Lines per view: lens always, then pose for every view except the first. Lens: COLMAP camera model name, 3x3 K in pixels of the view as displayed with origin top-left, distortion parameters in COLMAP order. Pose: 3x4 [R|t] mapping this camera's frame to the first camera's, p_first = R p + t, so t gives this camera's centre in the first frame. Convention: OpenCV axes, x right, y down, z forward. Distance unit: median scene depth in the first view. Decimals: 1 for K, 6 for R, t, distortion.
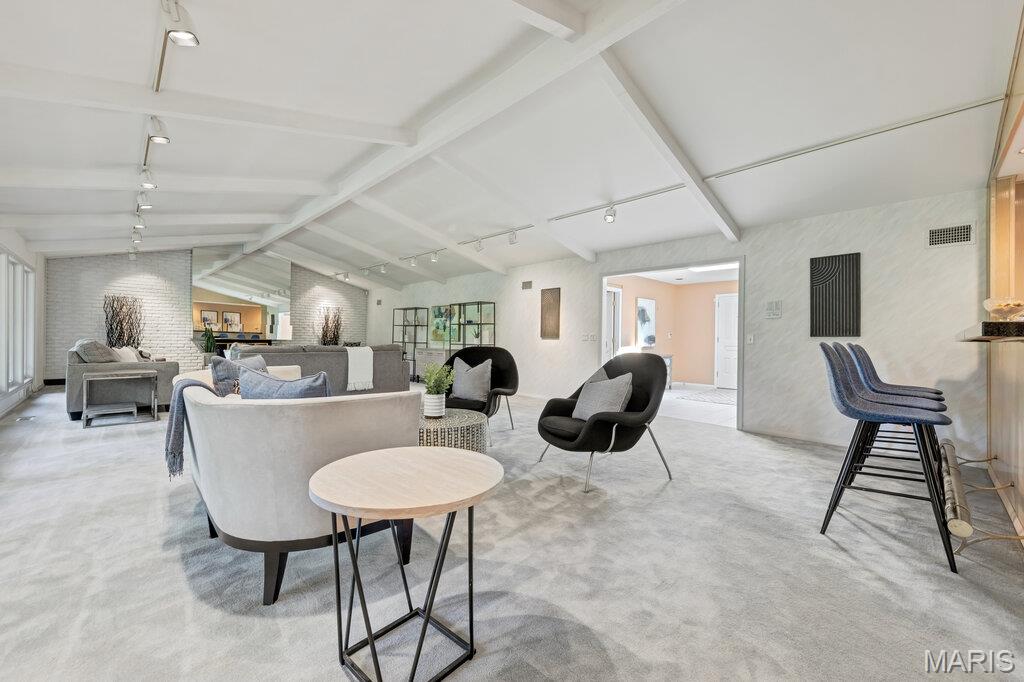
lens RADIAL K [[403.6, 0, 503.8], [0, 403.6, 354.3], [0, 0, 1]] dist [0.013240, -0.000246]
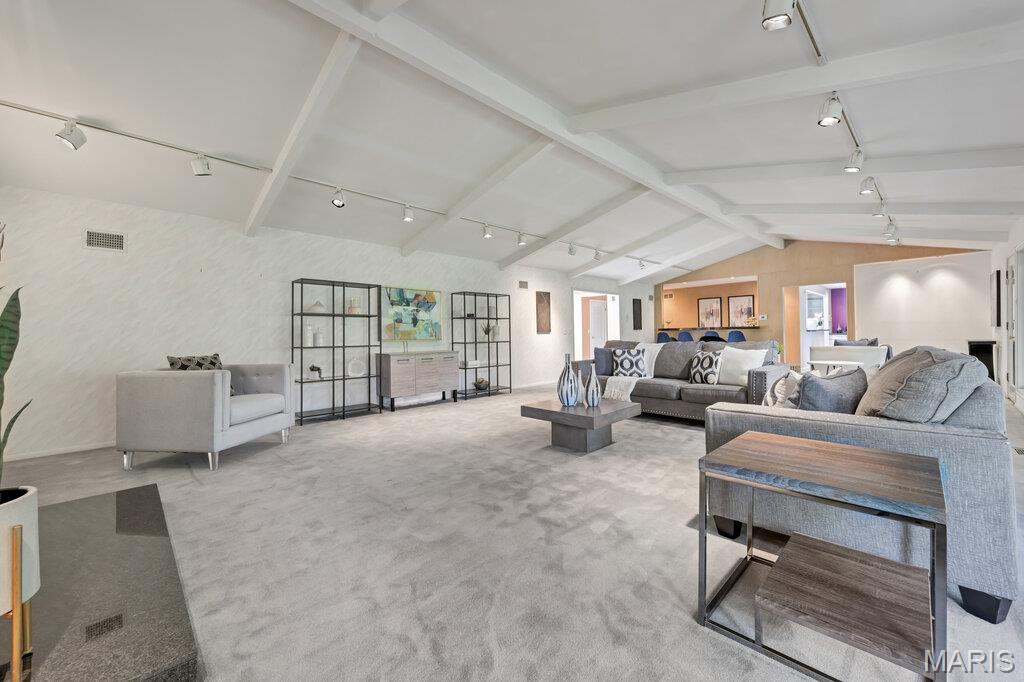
lens RADIAL K [[397.8, 0, 509.8], [0, 397.8, 331.9], [0, 0, 1]] dist [0.006229, -0.000093]
pose [[-0.000746, -0.007409, 0.999972, -0.880973], [0.055089, 0.998454, 0.007439, -0.046945], [-0.998481, 0.055093, -0.000337, 0.899499]]
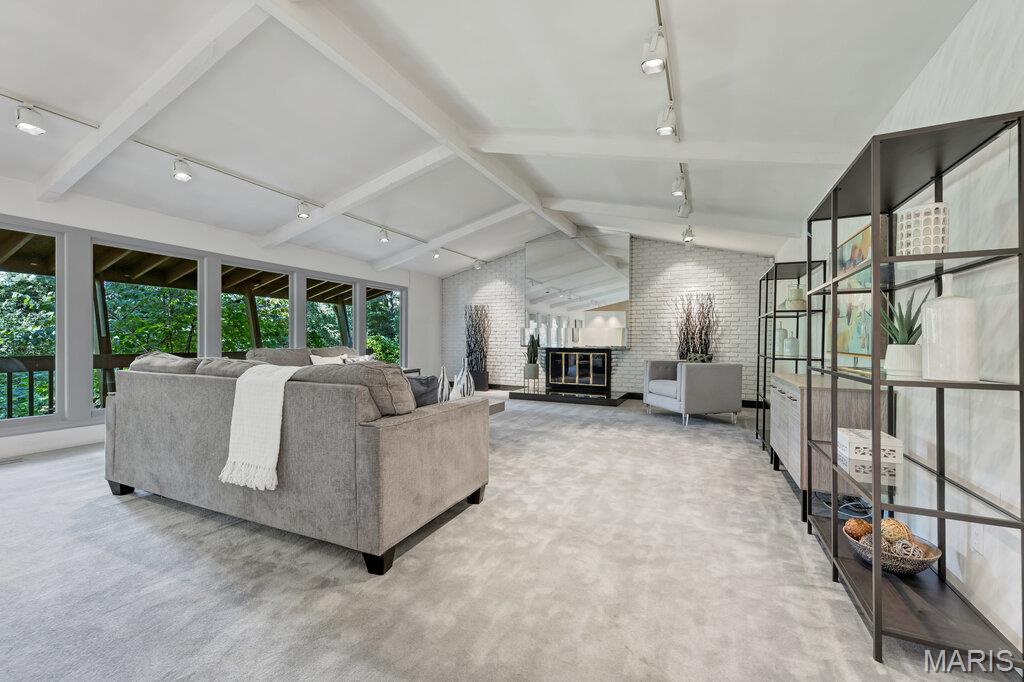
lens RADIAL K [[409.6, 0, 512.8], [0, 409.6, 343.7], [0, 0, 1]] dist [0.000471, -0.000037]
pose [[0.368846, -0.007935, -0.929457, 0.048846], [-0.039282, 0.998937, -0.024117, -0.024450], [0.928660, 0.045406, 0.368143, 0.699202]]
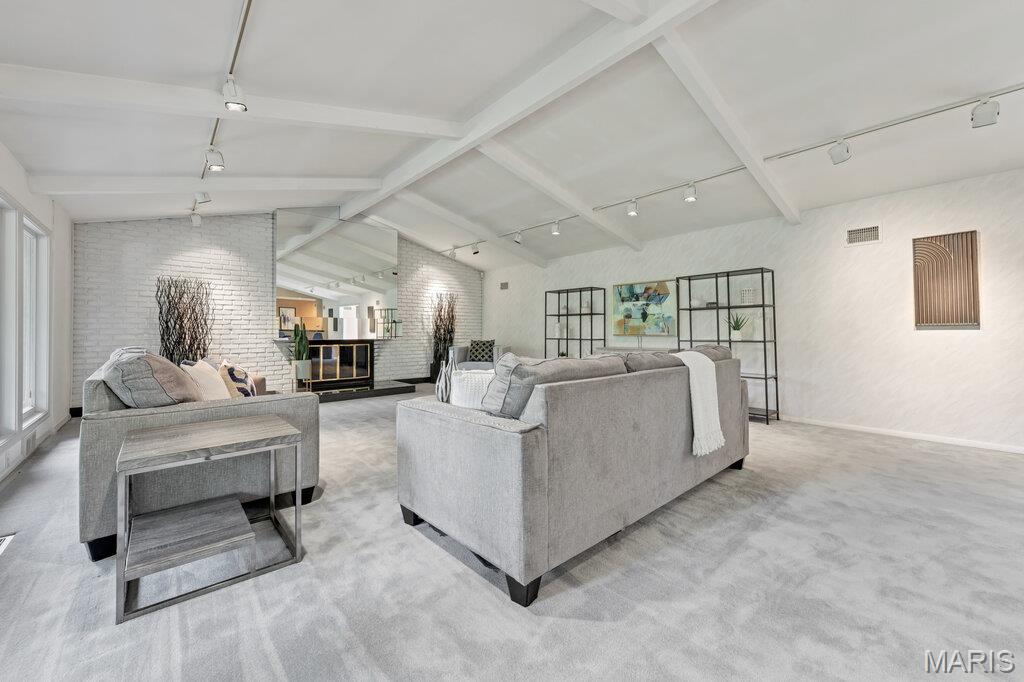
lens RADIAL K [[404.6, 0, 512.0], [0, 404.6, 341.0], [0, 0, 1]] dist [0.007166, 0.000357]
pose [[0.998723, -0.019702, -0.046518, -0.356053], [0.018893, 0.999664, -0.017760, -0.018334], [0.046852, 0.016858, 0.998760, 0.352064]]
